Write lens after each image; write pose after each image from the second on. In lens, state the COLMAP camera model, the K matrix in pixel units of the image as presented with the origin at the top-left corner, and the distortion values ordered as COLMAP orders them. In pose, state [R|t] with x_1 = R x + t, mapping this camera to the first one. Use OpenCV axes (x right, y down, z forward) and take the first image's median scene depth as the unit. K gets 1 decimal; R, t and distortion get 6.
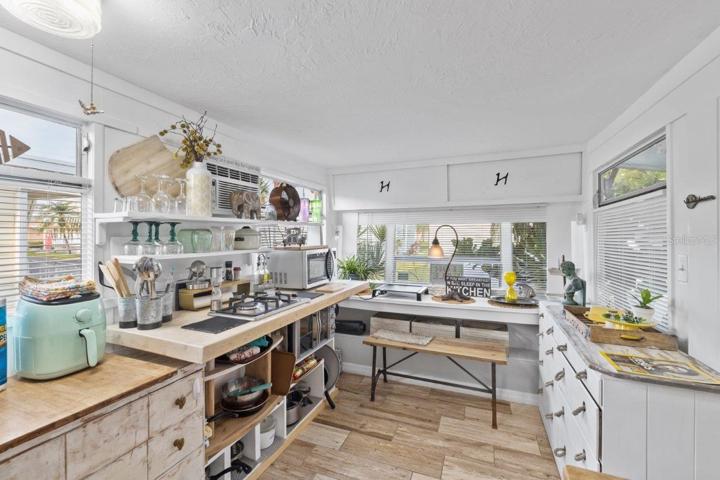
lens RADIAL K [[319.2, 0, 357.1], [0, 319.2, 233.0], [0, 0, 1]] dist [0.000569, 0.001271]
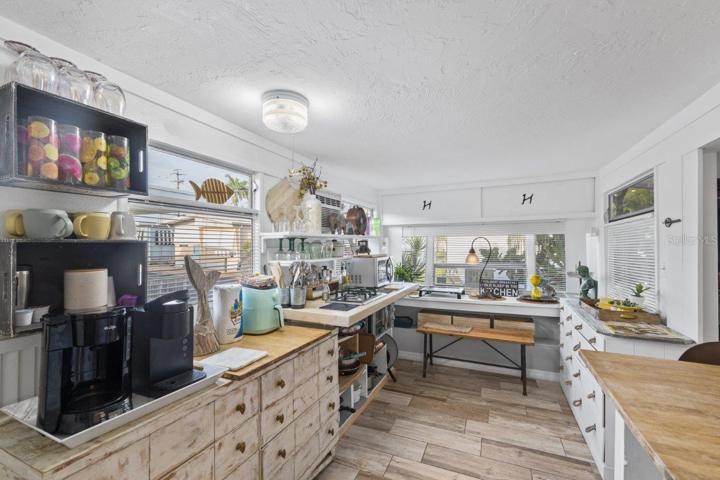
lens RADIAL K [[308.1, 0, 363.5], [0, 308.1, 244.6], [0, 0, 1]] dist [0.001479, -0.000545]
pose [[0.999257, -0.005148, -0.038192, -0.186503], [0.005294, 0.999979, 0.003714, -0.005504], [0.038172, -0.003914, 0.999264, -0.291382]]
